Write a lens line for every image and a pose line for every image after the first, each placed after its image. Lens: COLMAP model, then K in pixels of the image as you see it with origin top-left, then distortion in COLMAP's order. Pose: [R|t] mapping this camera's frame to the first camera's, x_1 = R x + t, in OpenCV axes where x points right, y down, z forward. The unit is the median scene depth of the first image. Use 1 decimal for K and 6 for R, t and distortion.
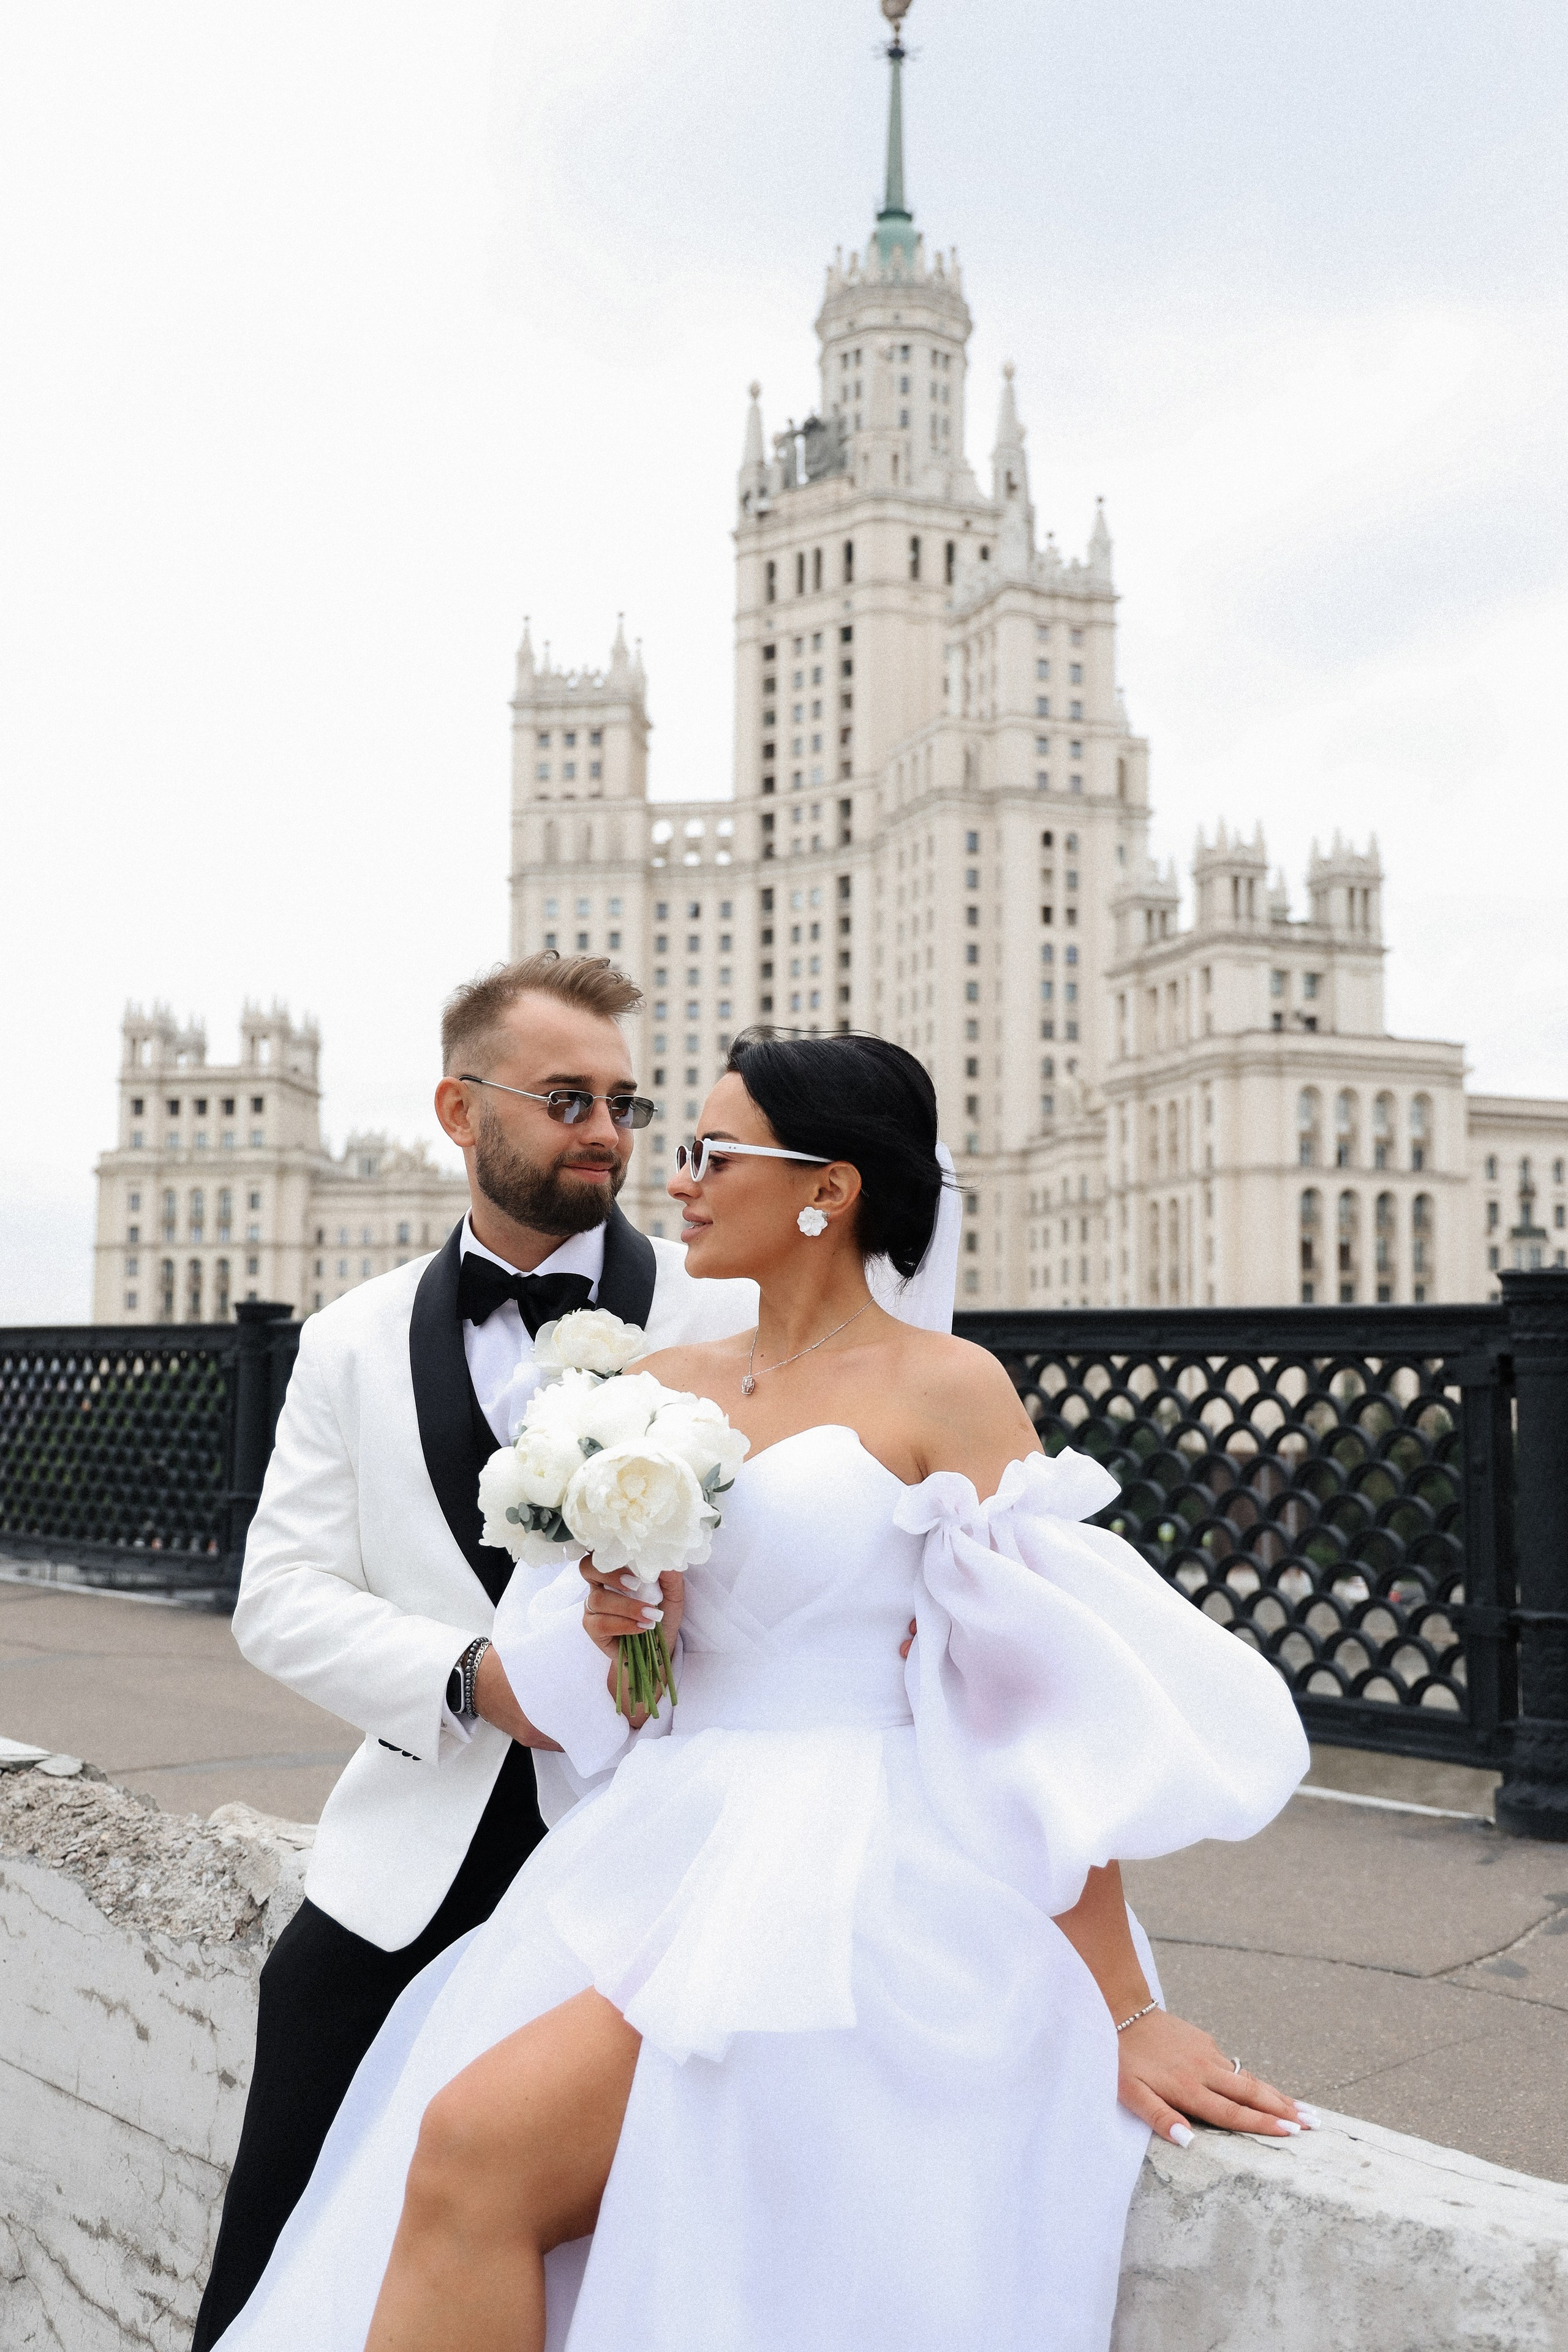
lens RADIAL K [[2637.7, 0, 794.9], [0, 2637.7, 1168.7], [0, 0, 1]] dist [0.116751, 0.000000]
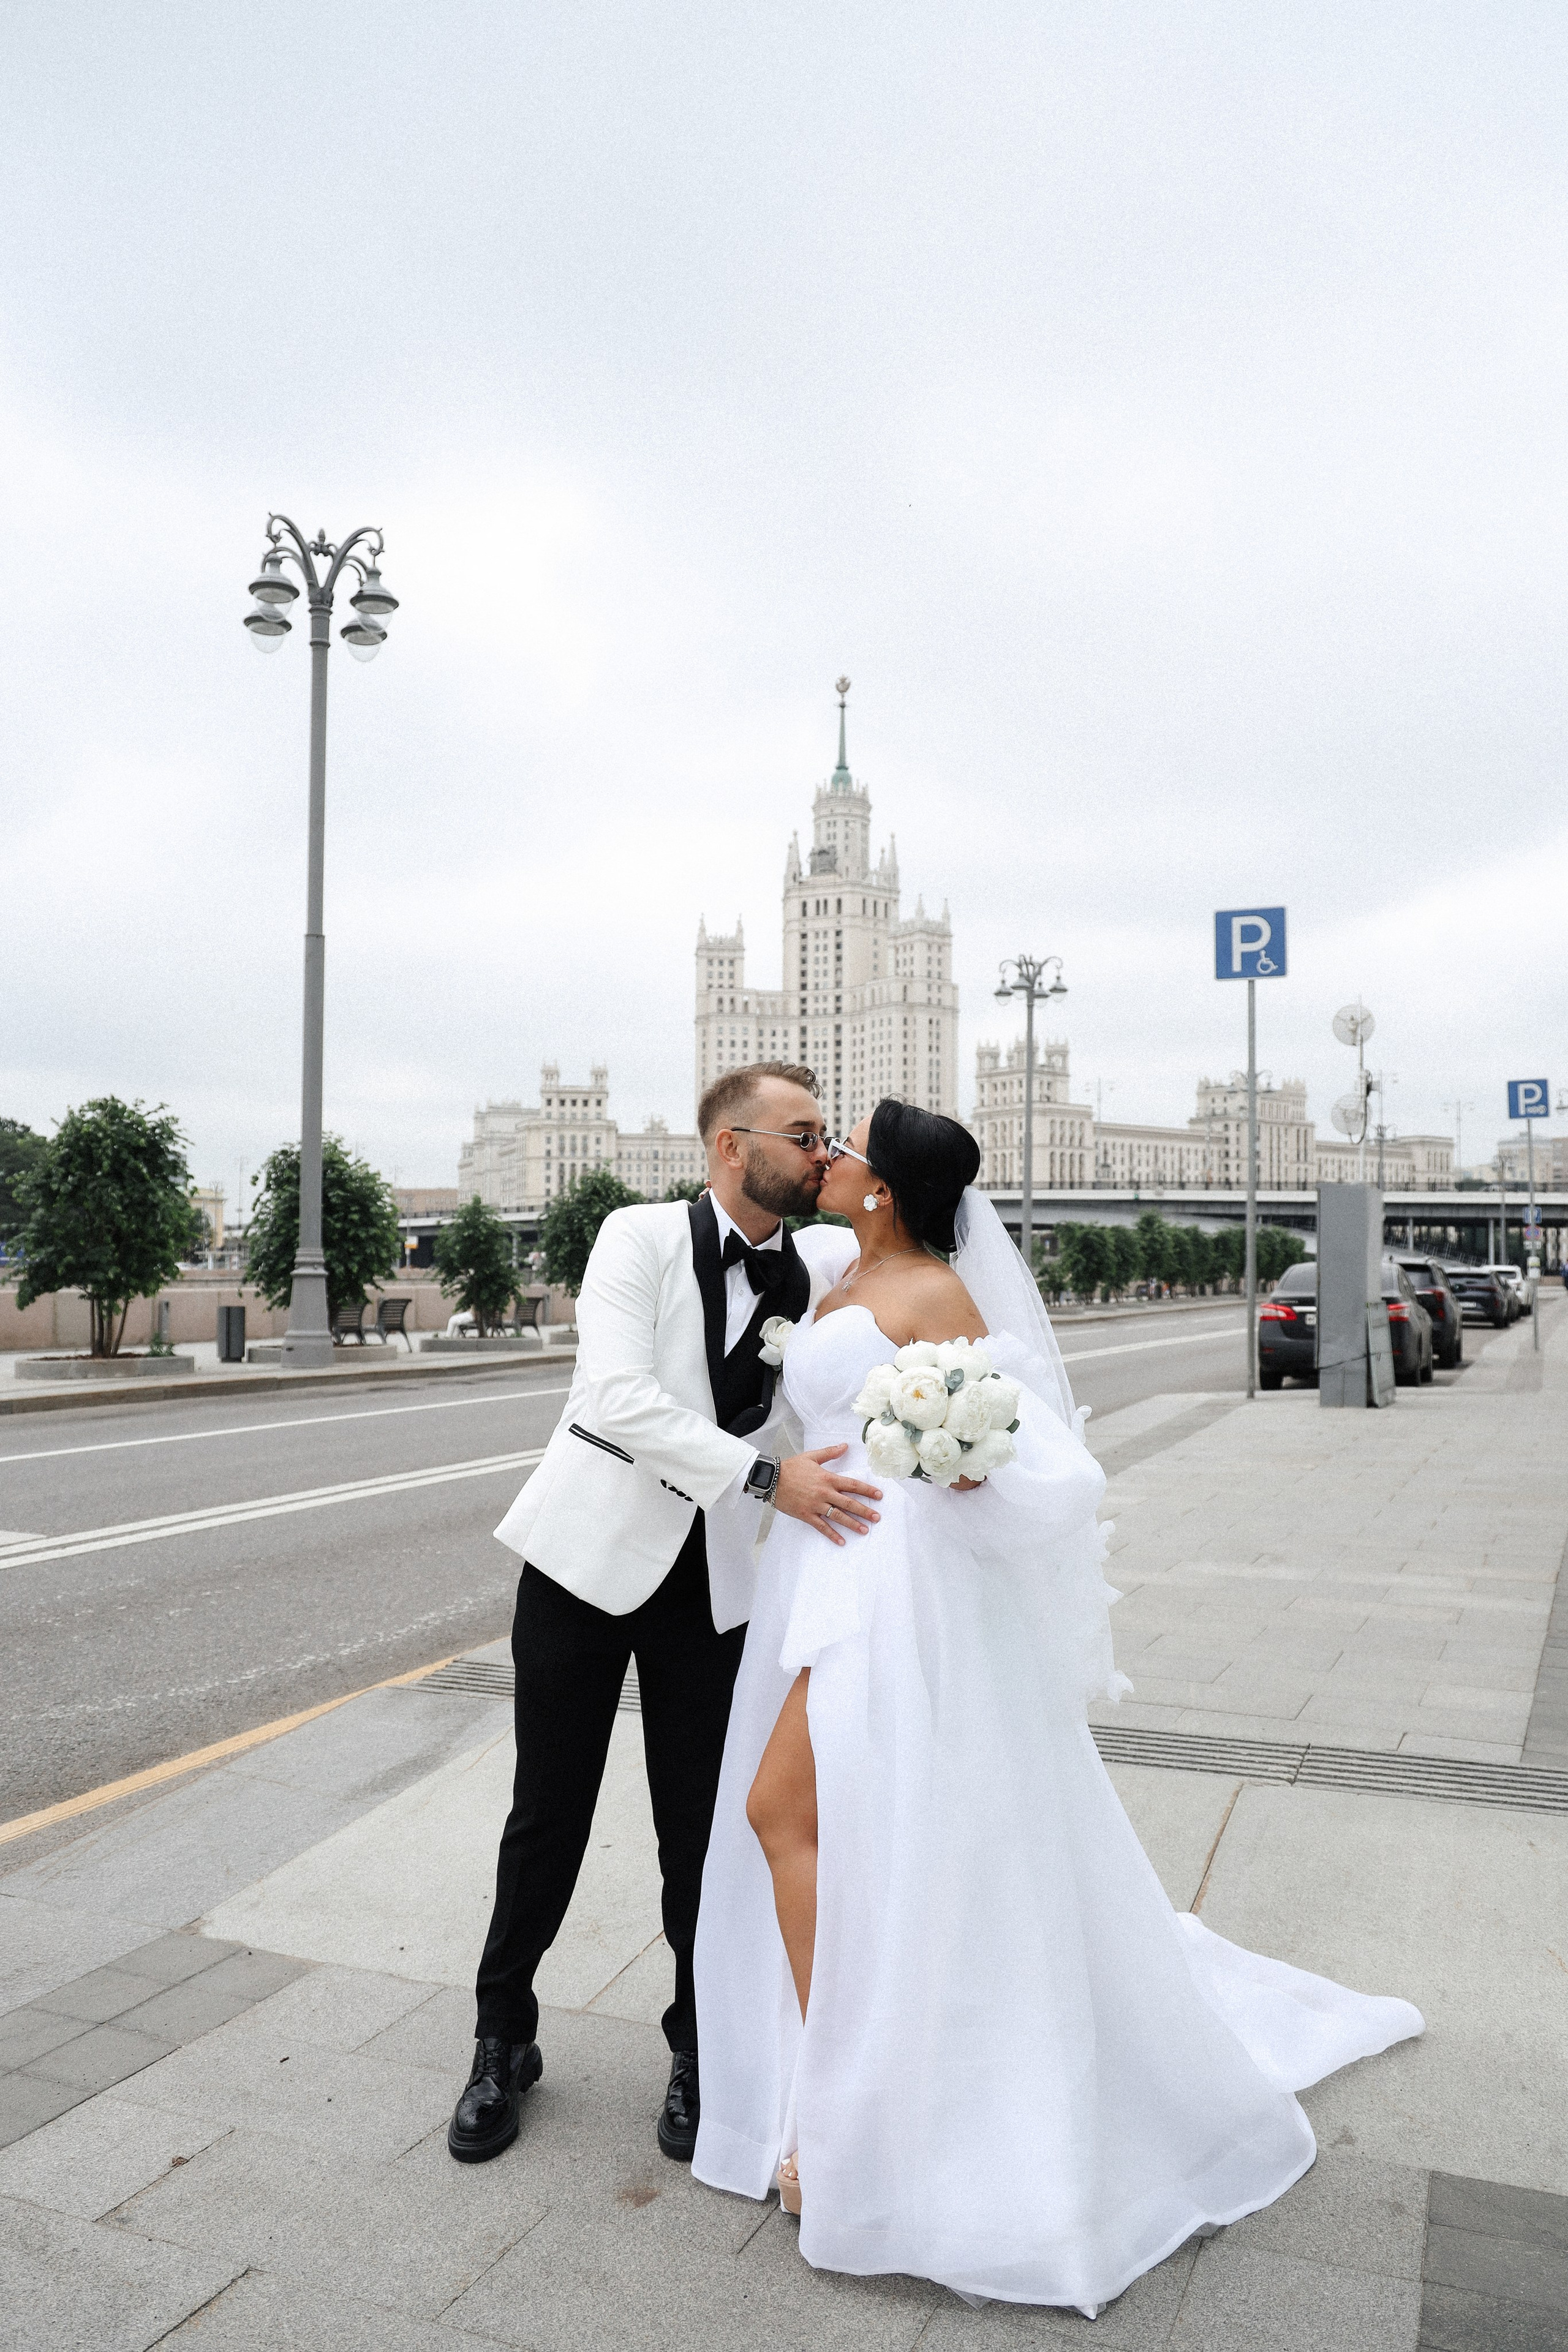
lens RADIAL K [[1685.4, 0, 801.4], [0, 1685.4, 1221.7], [0, 0, 1]] dist [-0.083322, 0.037760]
pose [[0.964032, 0.006219, 0.265712, -0.462321], [-0.027041, 0.996834, 0.074777, -0.037953], [-0.264406, -0.079273, 0.961148, -0.636055]]
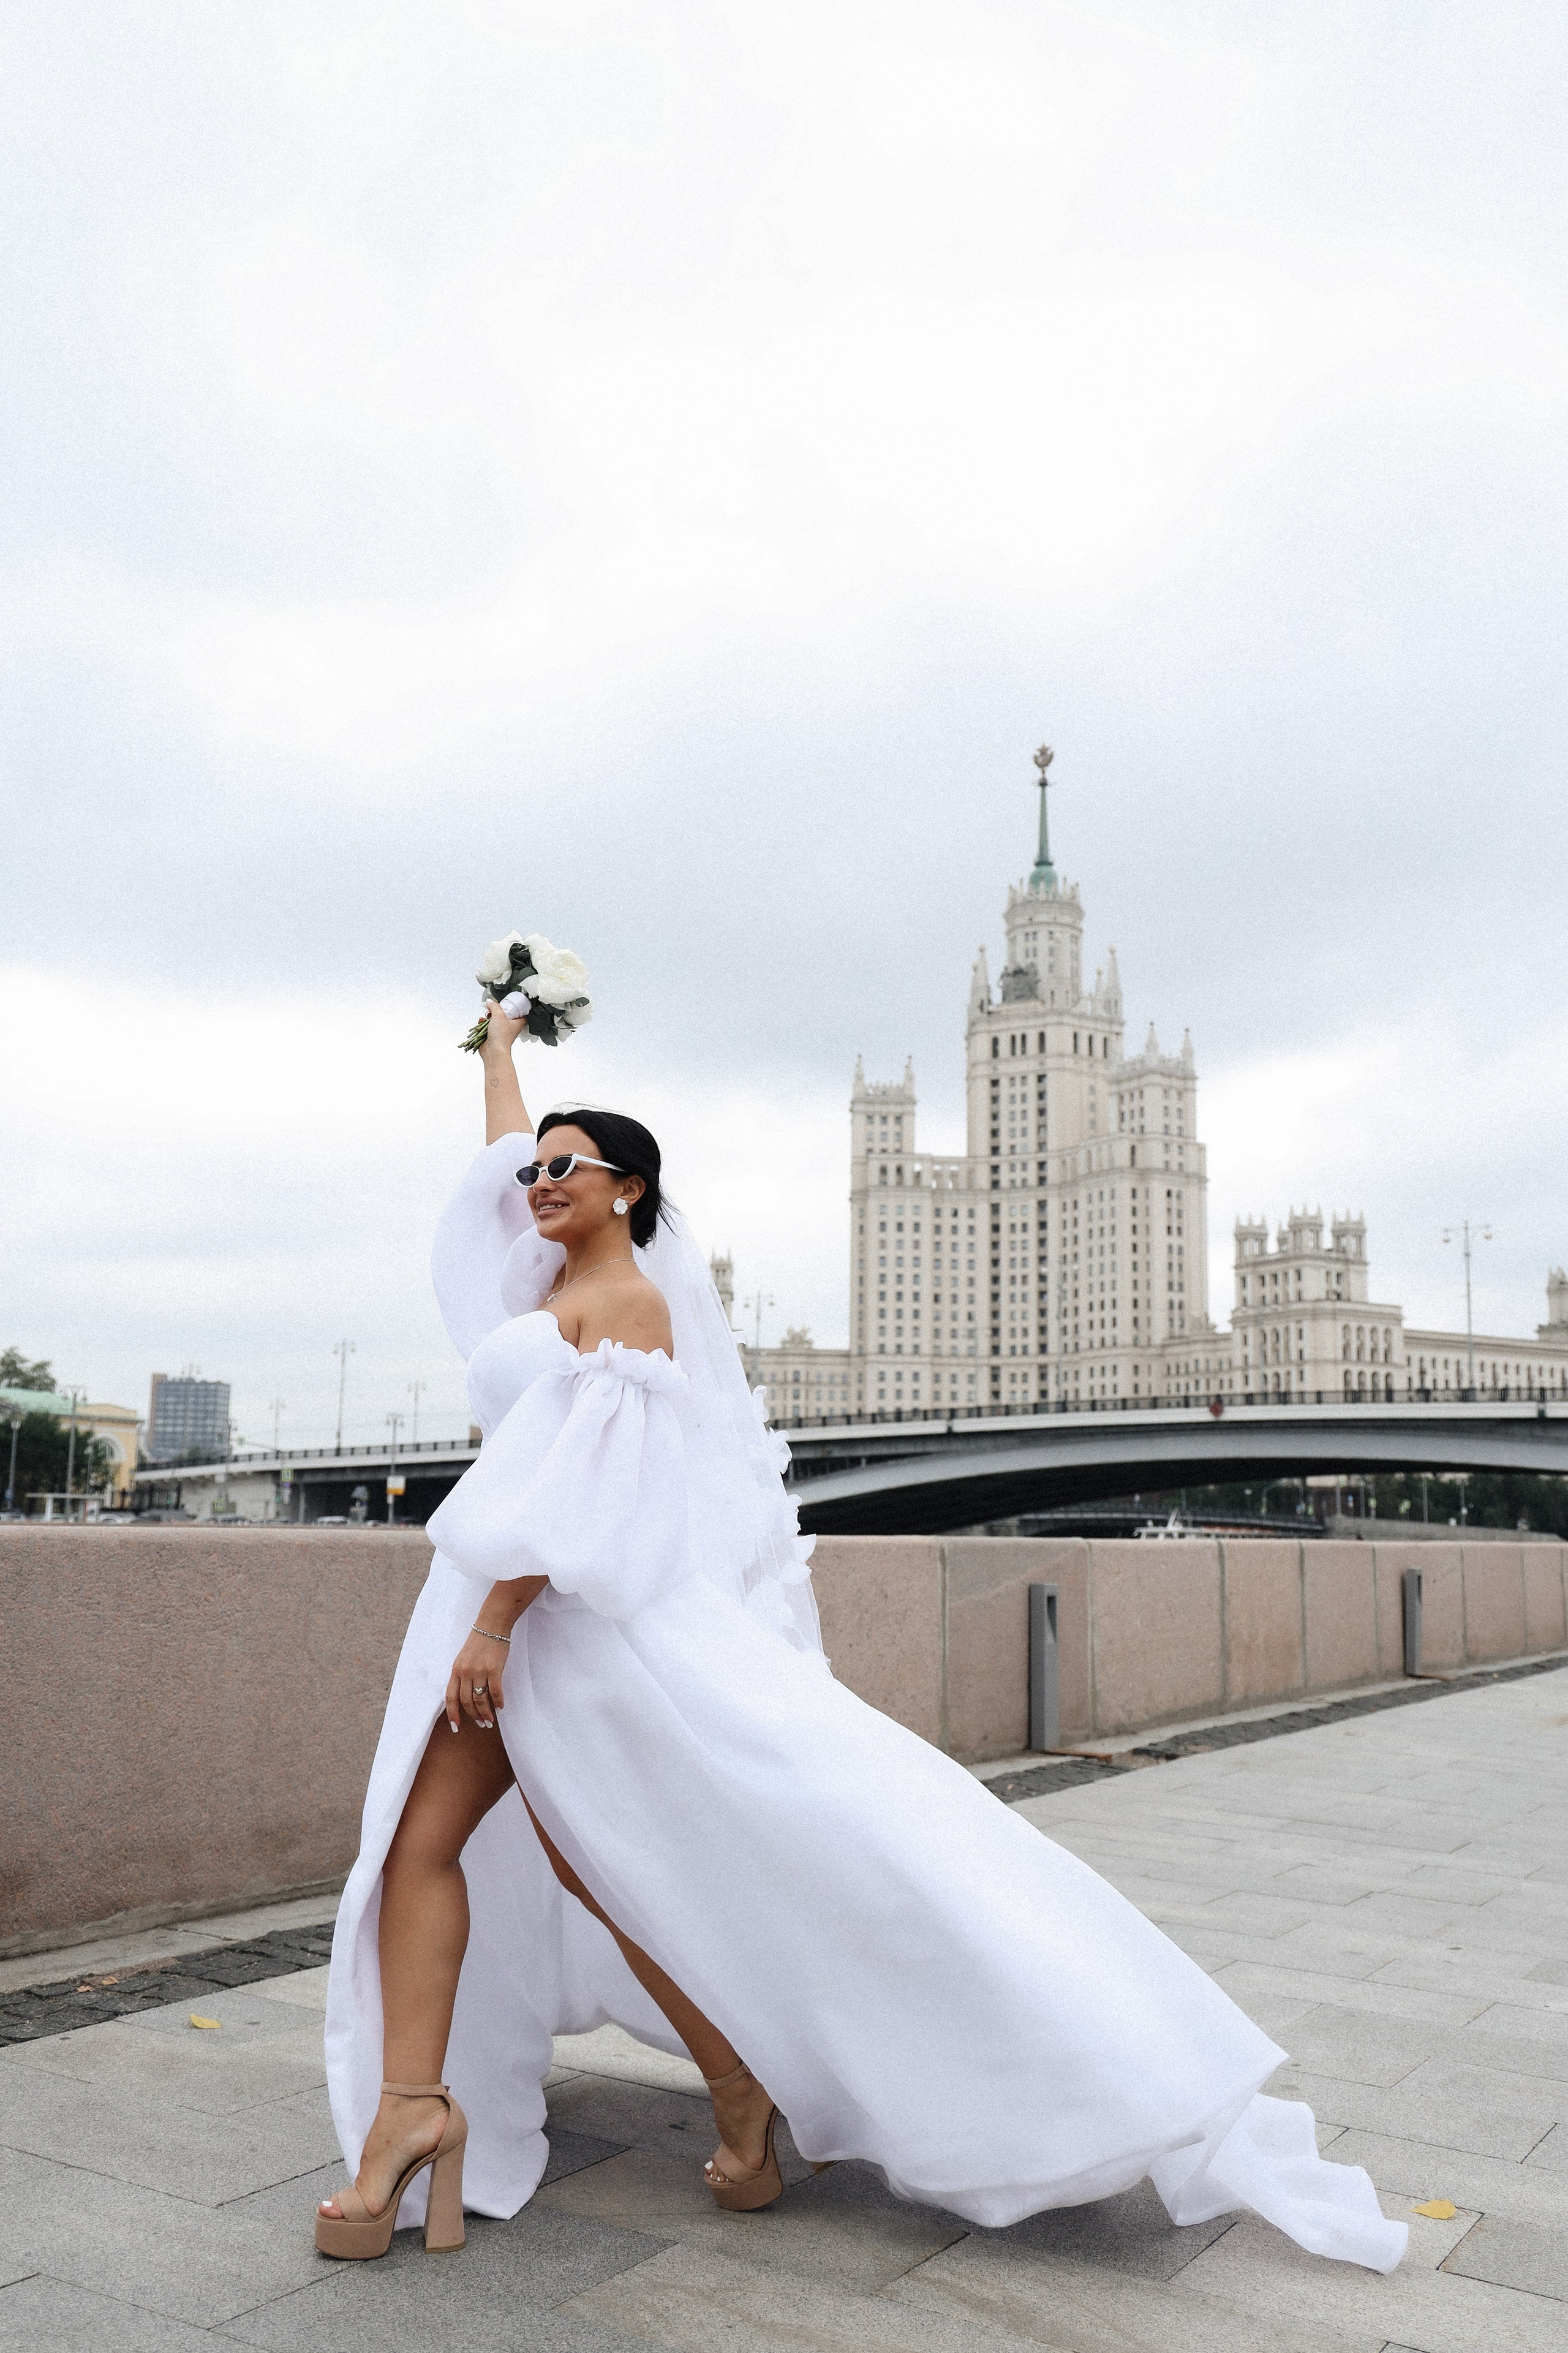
lens RADIAL K [[2050.5, 0, 791.3], [0, 2050.5, 1183.7], [0, 0, 1]] dist [-0.034776, 0.034954]
pose [[0.985913, 0.036430, 0.163242, -0.411530], [-0.026193, 0.997578, -0.064433, -0.019186], [-0.165193, 0.059249, 0.984480, -0.474112]]
